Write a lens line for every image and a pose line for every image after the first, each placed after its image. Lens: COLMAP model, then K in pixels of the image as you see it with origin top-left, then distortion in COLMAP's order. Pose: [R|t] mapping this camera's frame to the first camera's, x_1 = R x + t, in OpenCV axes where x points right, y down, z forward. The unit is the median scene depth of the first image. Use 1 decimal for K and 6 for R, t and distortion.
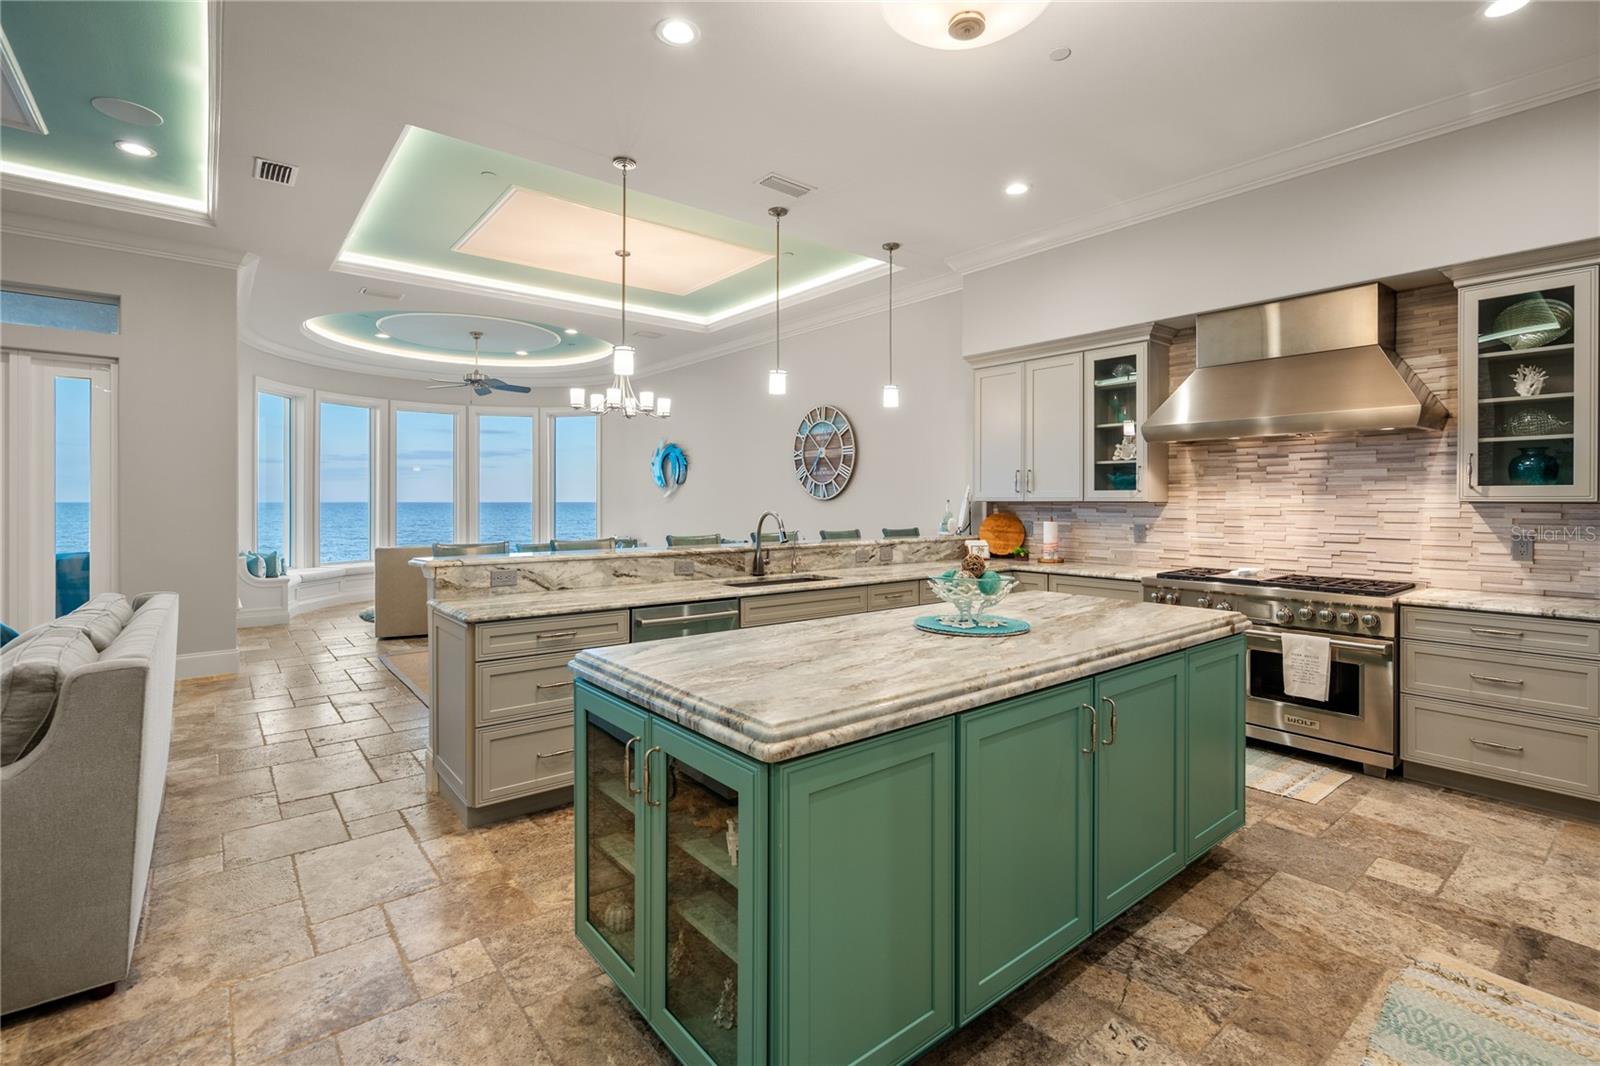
lens RADIAL K [[736.5, 0, 807.4], [0, 736.5, 501.5], [0, 0, 1]] dist [-0.004394, 0.002942]
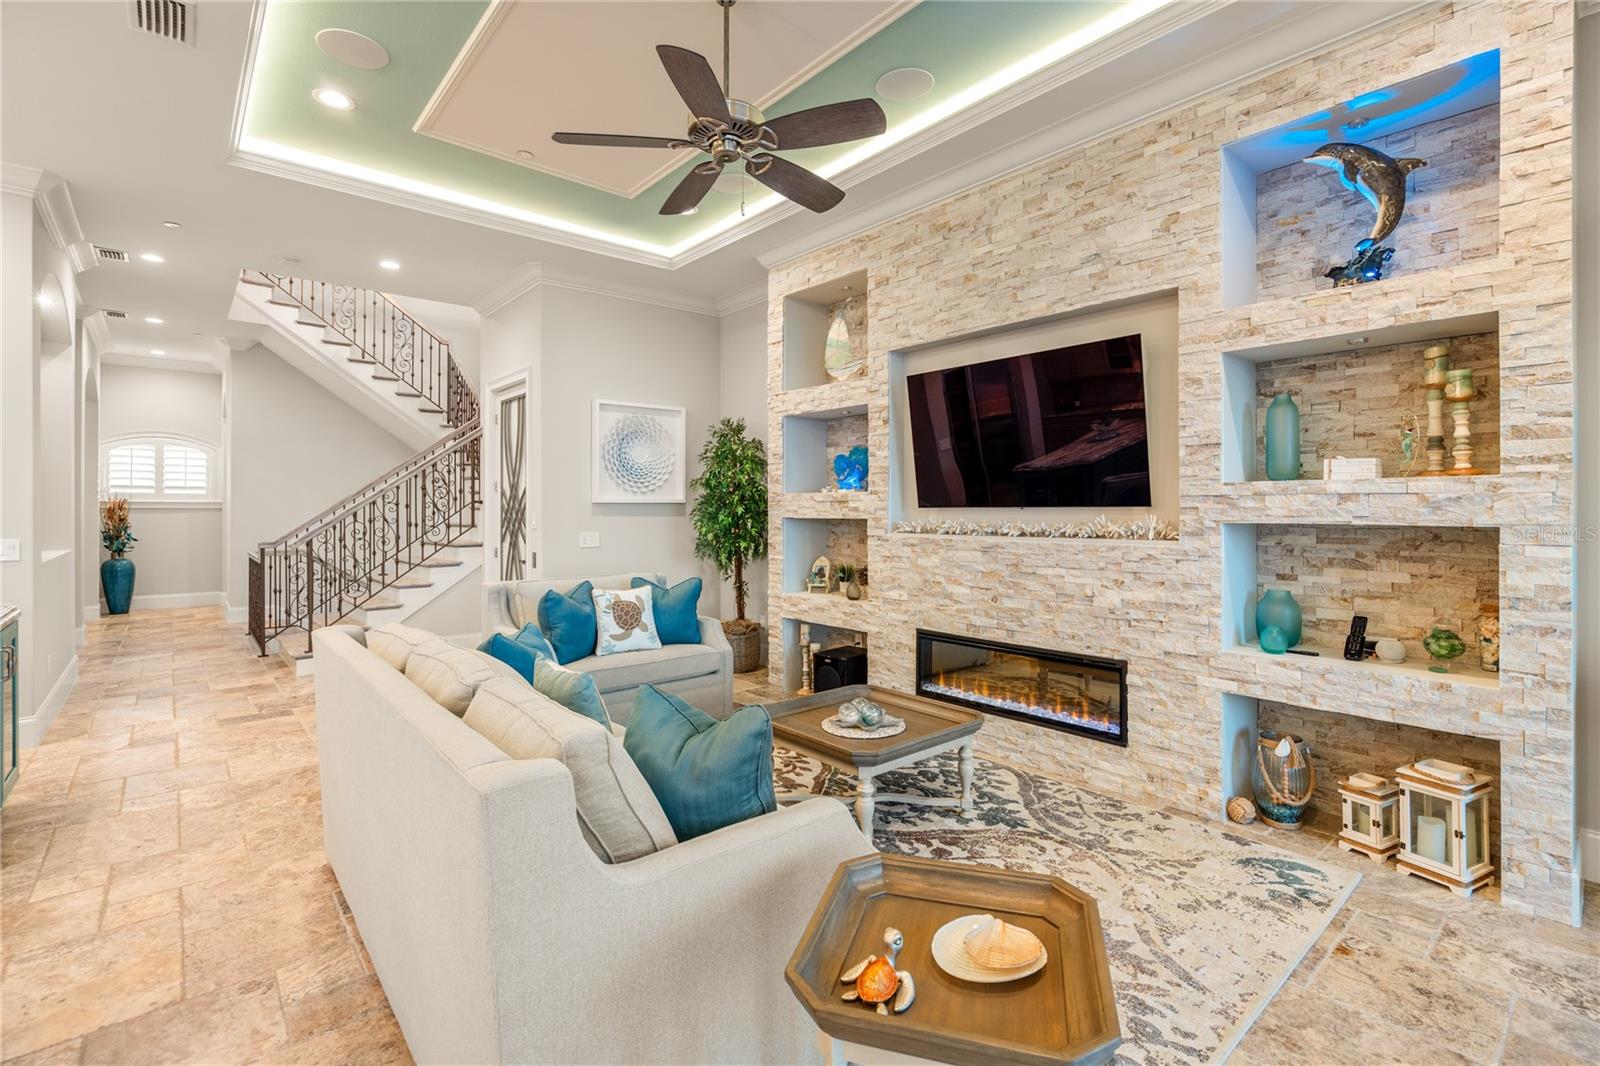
lens RADIAL K [[736.5, 0, 806.3], [0, 736.5, 506.9], [0, 0, 1]] dist [-0.004394, 0.002942]
pose [[-0.999575, -0.001857, -0.029109, -0.719920], [-0.001781, 0.999995, -0.002641, -0.003006], [0.029114, -0.002588, -0.999573, 0.971775]]
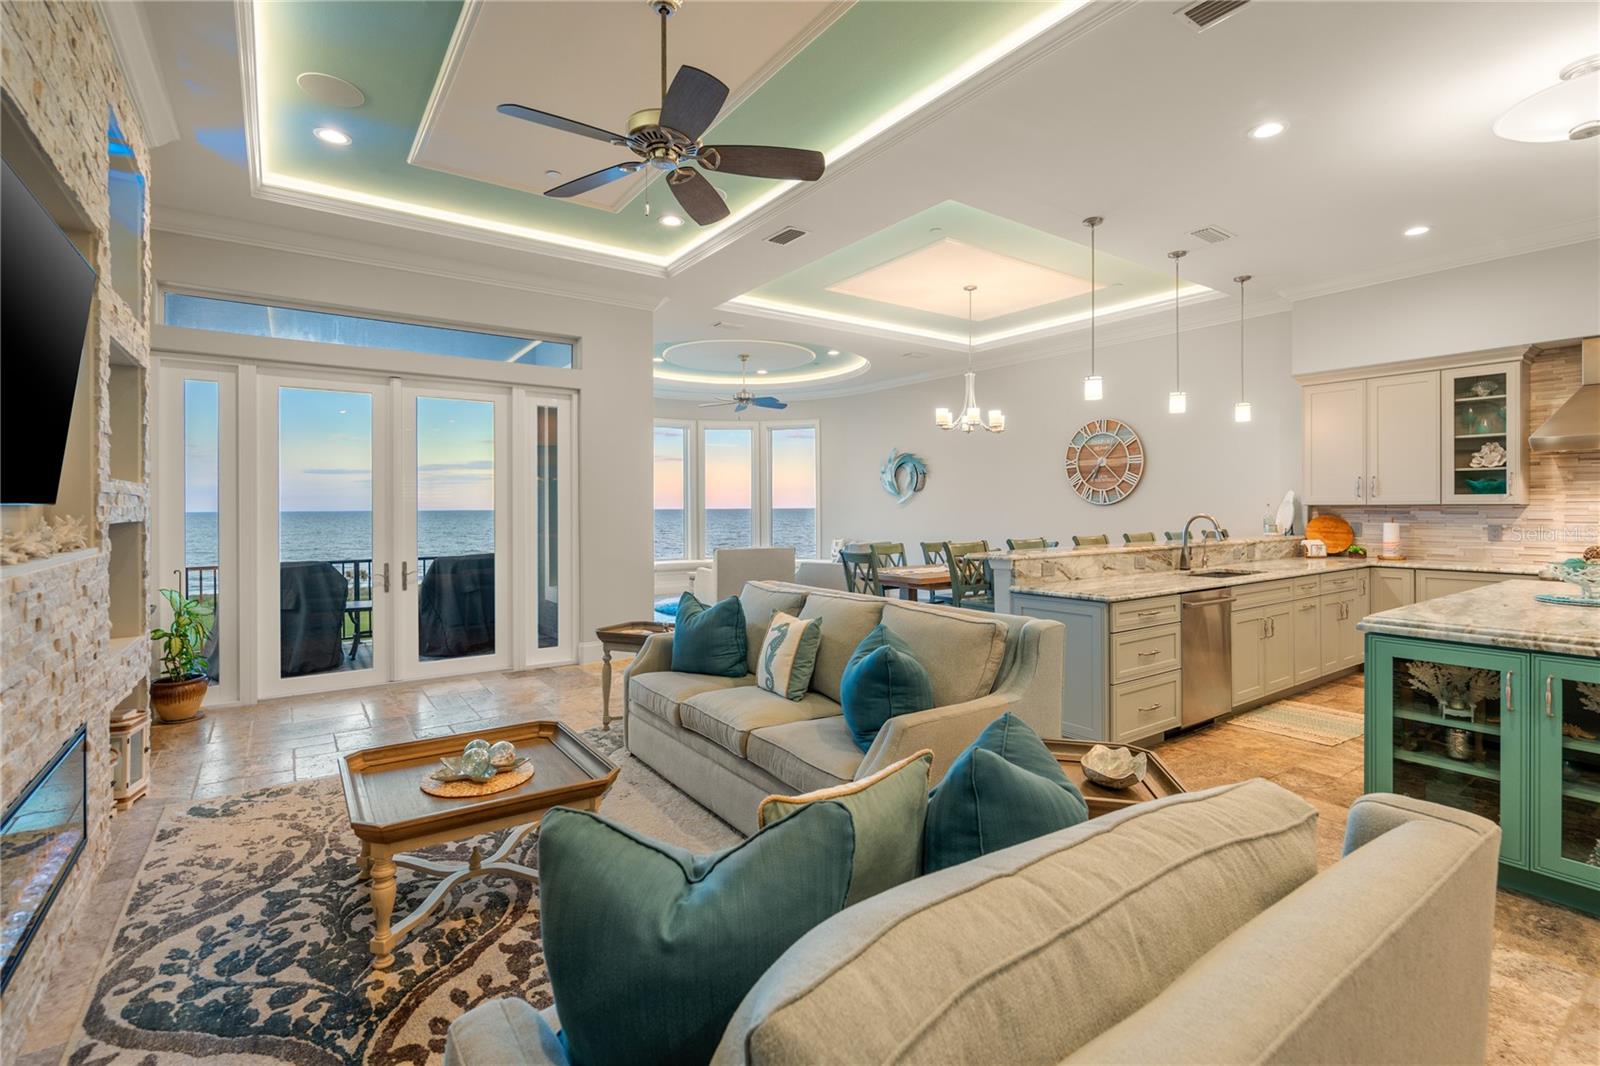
lens RADIAL K [[736.5, 0, 803.5], [0, 736.5, 507.6], [0, 0, 1]] dist [-0.004394, 0.002942]
pose [[0.997761, -0.005671, -0.066638, -0.524850], [0.005710, 0.999984, 0.000394, -0.001329], [0.066635, -0.000773, 0.997777, -0.179363]]
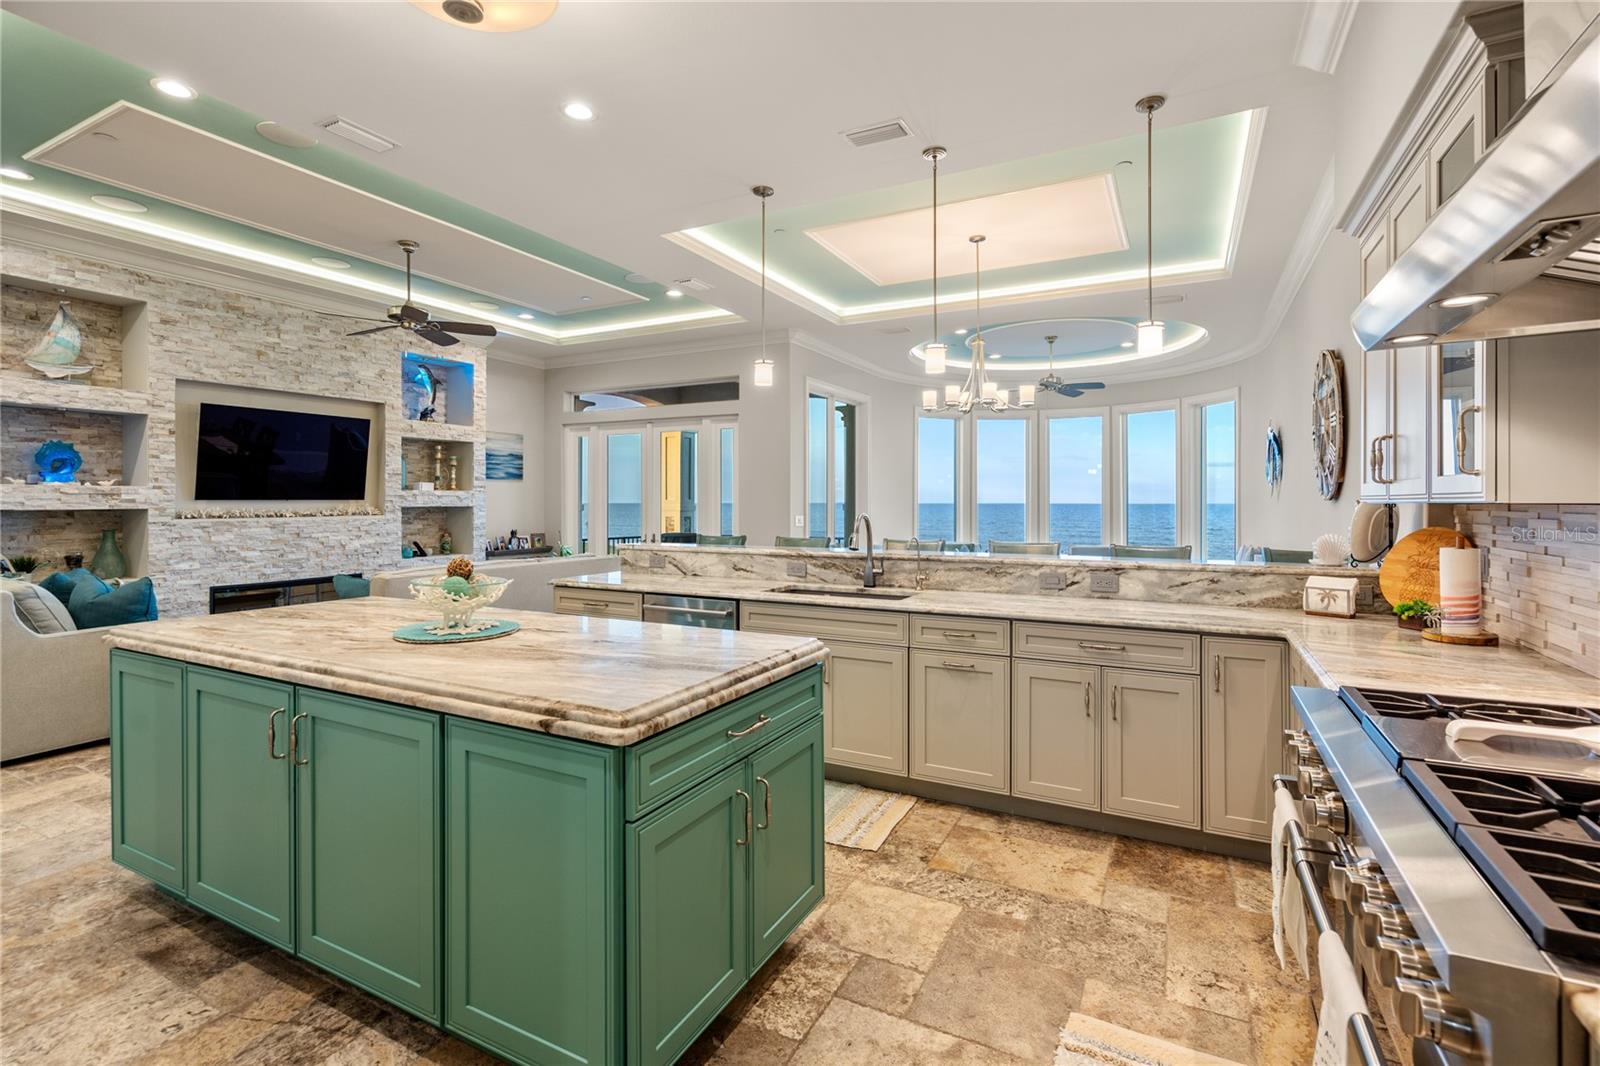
lens RADIAL K [[736.5, 0, 796.5], [0, 736.5, 503.0], [0, 0, 1]] dist [-0.004394, 0.002942]
pose [[0.392014, -0.000028, -0.919959, 0.632191], [-0.000505, 1.000000, -0.000246, 0.000384], [0.919959, 0.000560, 0.392014, 0.508515]]
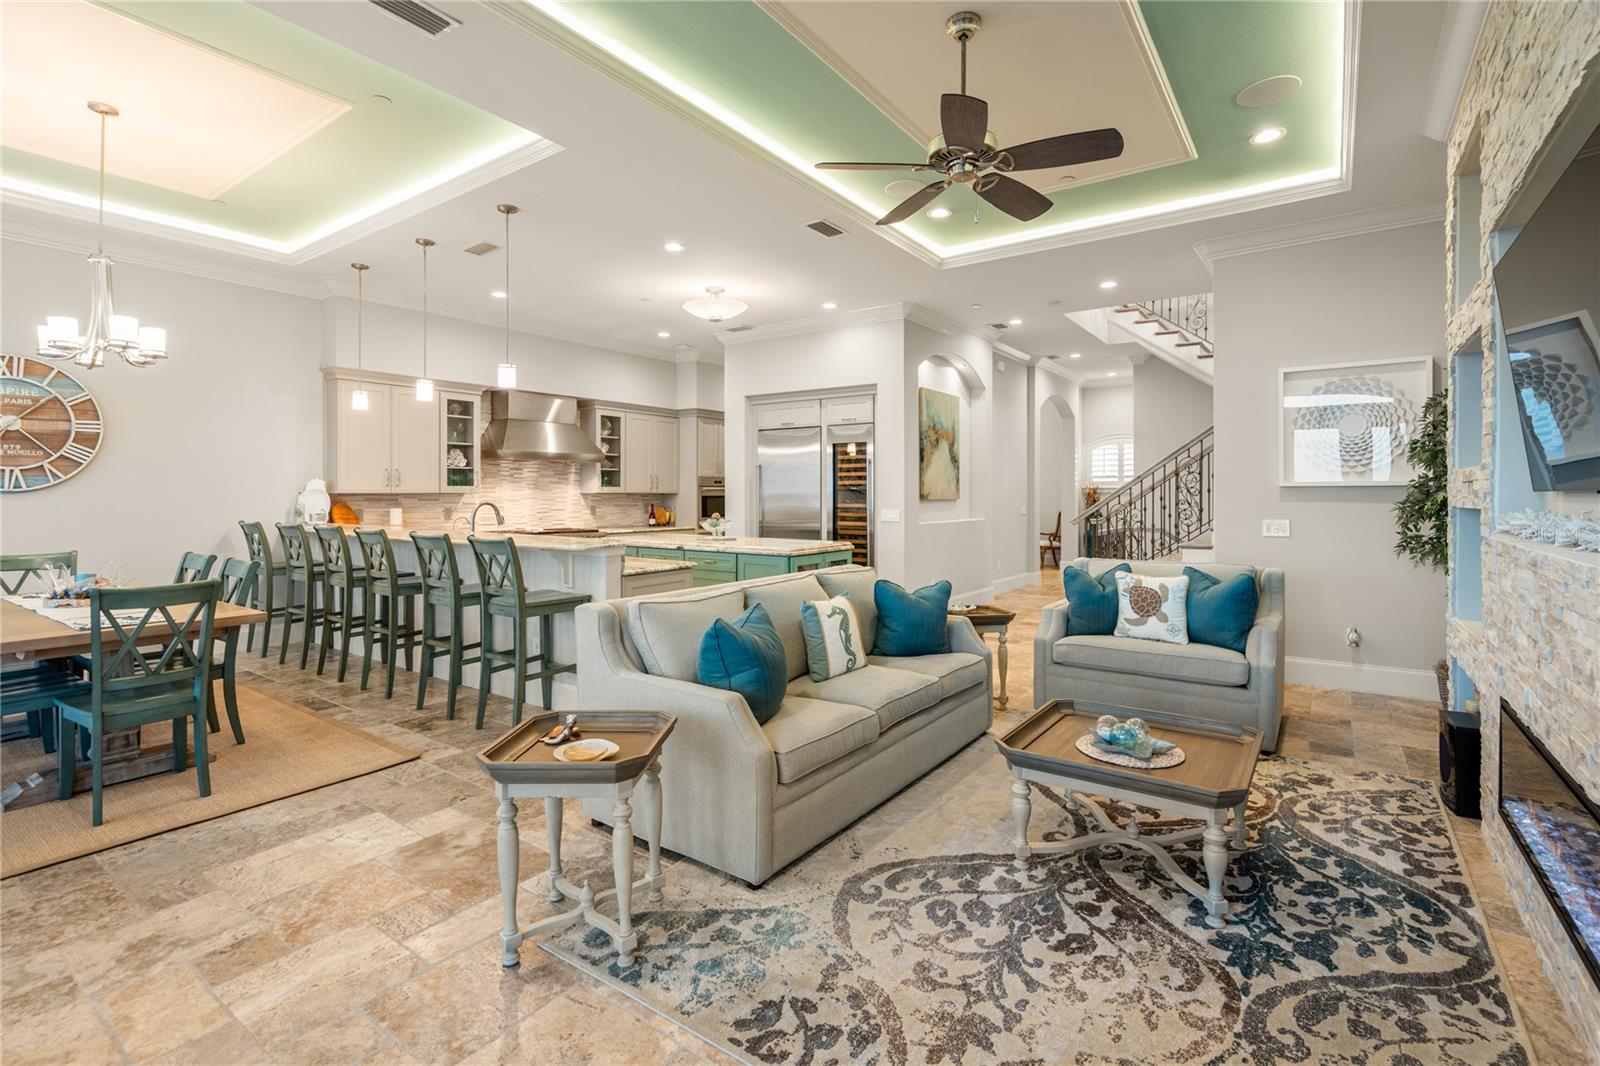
lens RADIAL K [[736.5, 0, 801.6], [0, 736.5, 494.4], [0, 0, 1]] dist [-0.004394, 0.002942]
pose [[-0.261652, -0.004770, 0.965151, -1.253473], [-0.001023, 0.999989, 0.004665, -0.005206], [-0.965162, 0.000234, -0.261654, 0.703120]]
